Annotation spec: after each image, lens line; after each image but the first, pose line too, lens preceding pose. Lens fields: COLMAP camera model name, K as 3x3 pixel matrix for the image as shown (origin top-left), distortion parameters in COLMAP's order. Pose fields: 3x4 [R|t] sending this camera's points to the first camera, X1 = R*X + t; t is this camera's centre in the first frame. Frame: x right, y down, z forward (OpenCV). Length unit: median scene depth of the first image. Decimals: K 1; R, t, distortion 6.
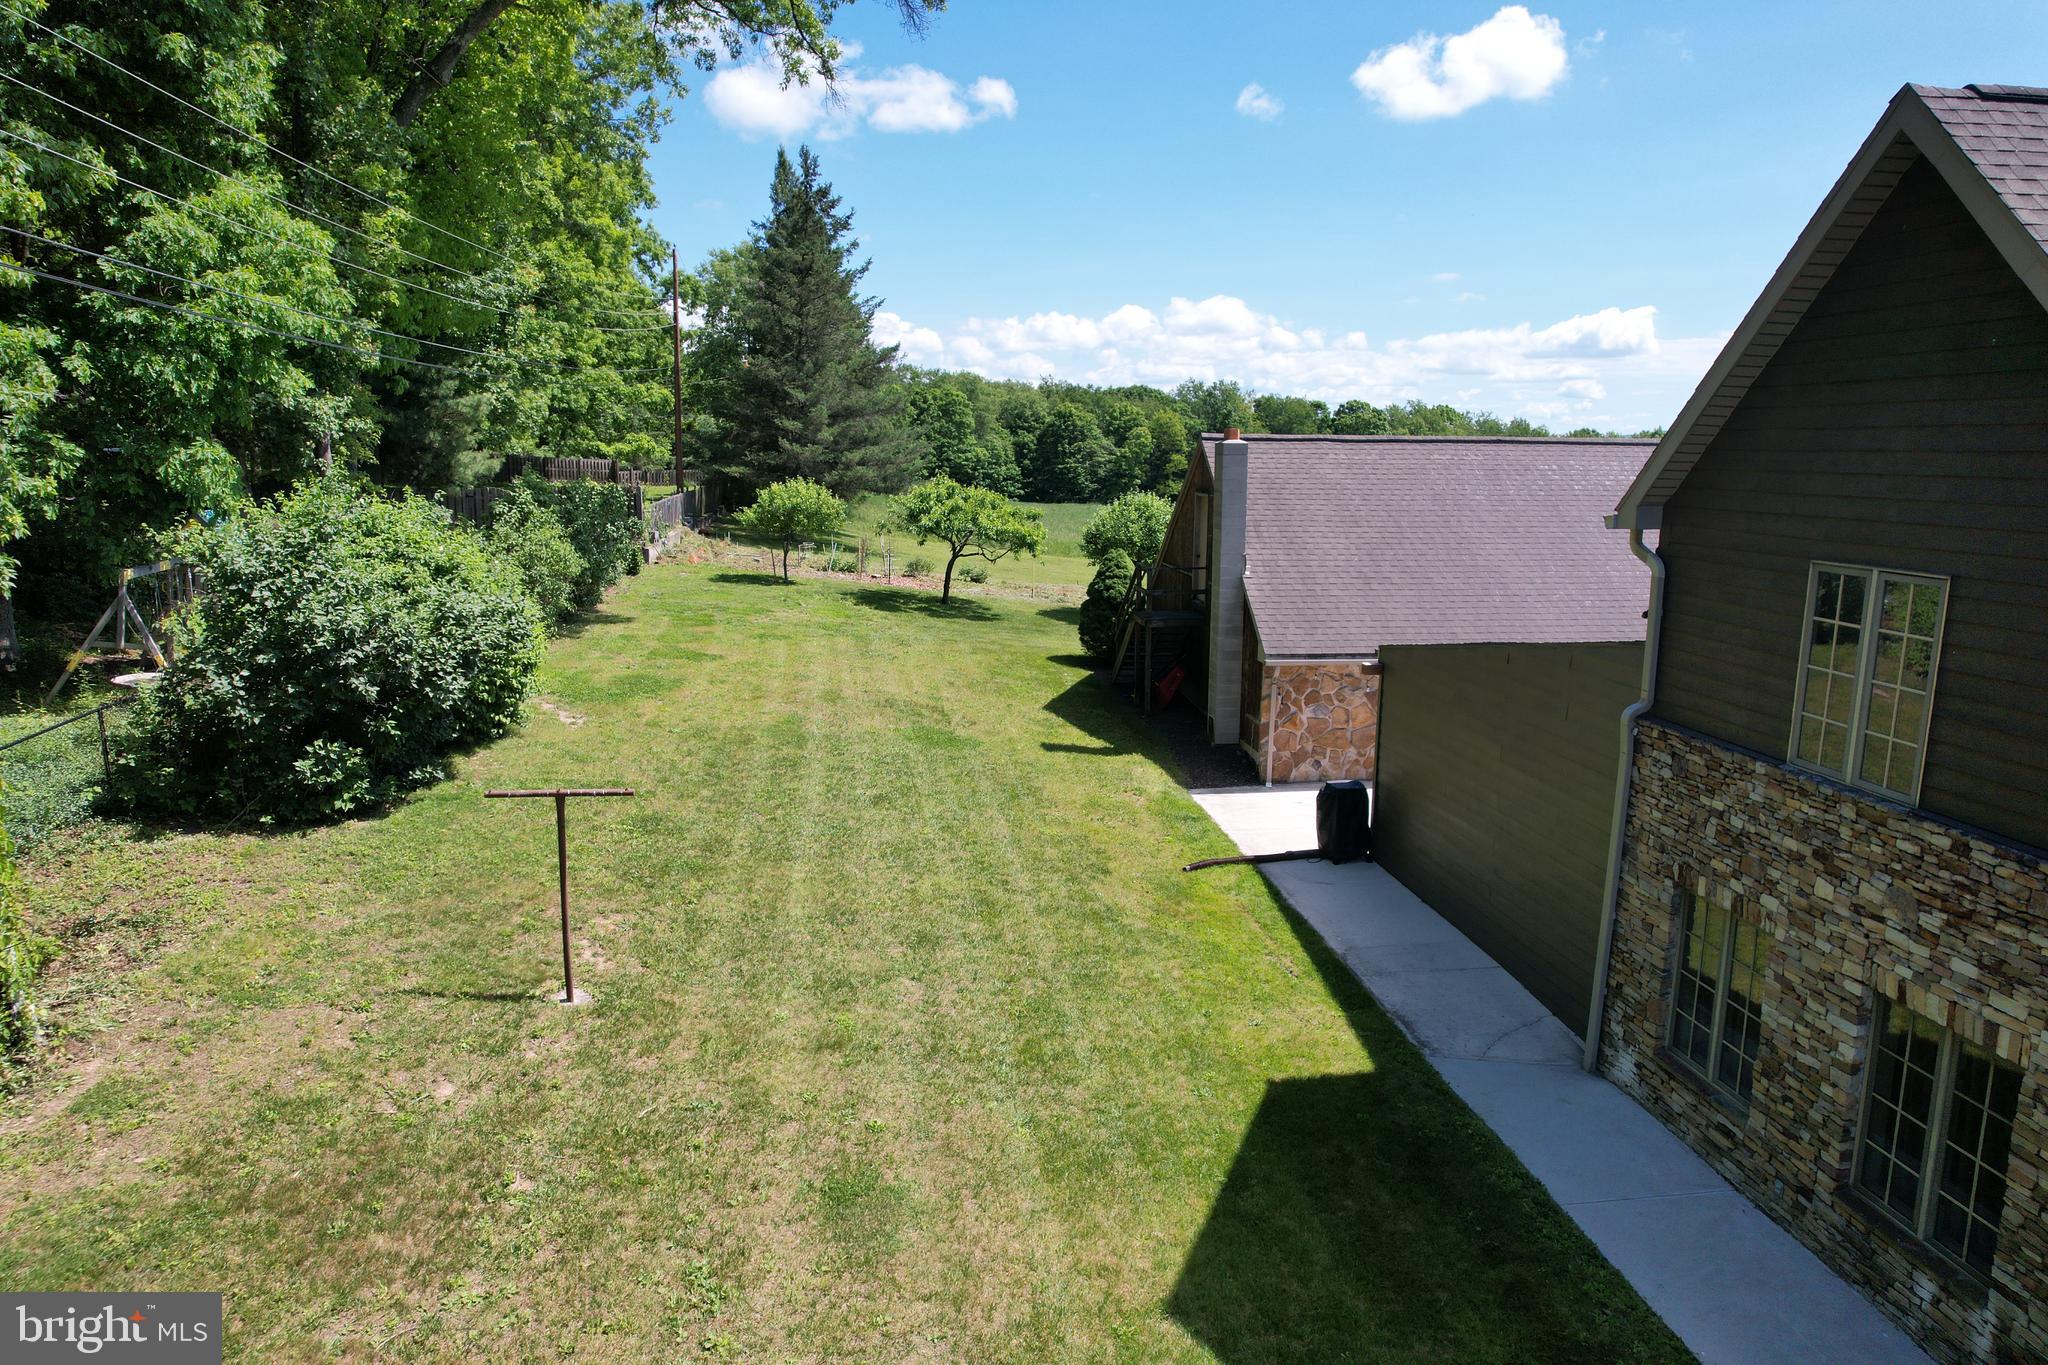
lens RADIAL K [[1302.5, 0, 1029.1], [0, 1302.5, 681.0], [0, 0, 1]] dist [-0.071708, 0.067391]
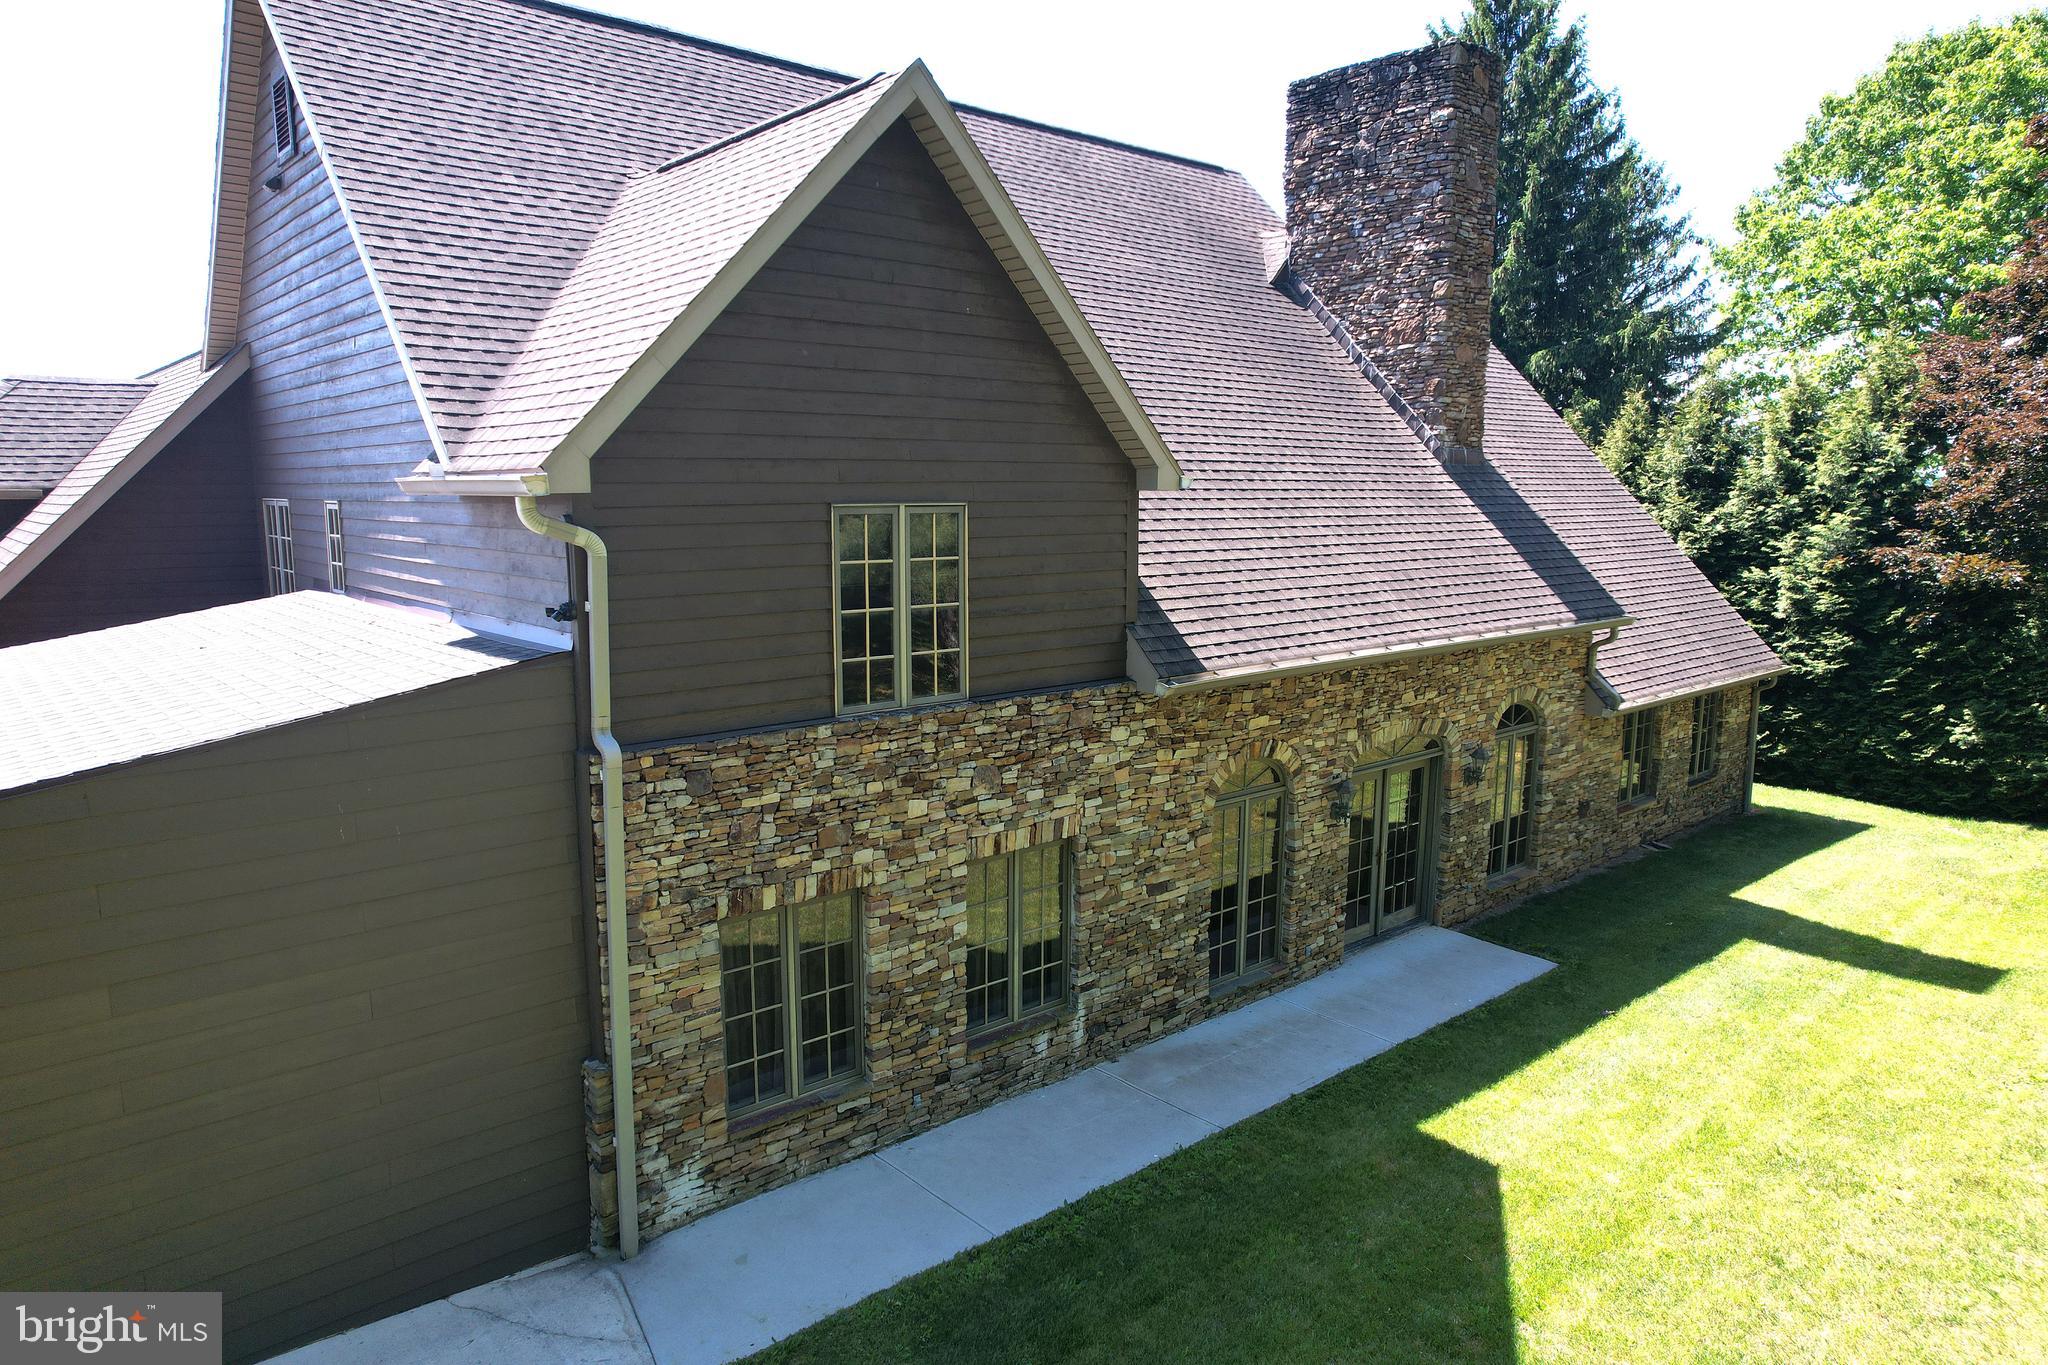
lens RADIAL K [[1302.5, 0, 1026.4], [0, 1302.5, 690.3], [0, 0, 1]] dist [-0.071708, 0.067391]
pose [[-0.557288, -0.134135, 0.819413, -0.295907], [0.146273, 0.955572, 0.255904, -0.189967], [-0.817334, 0.262470, -0.512909, 1.420644]]
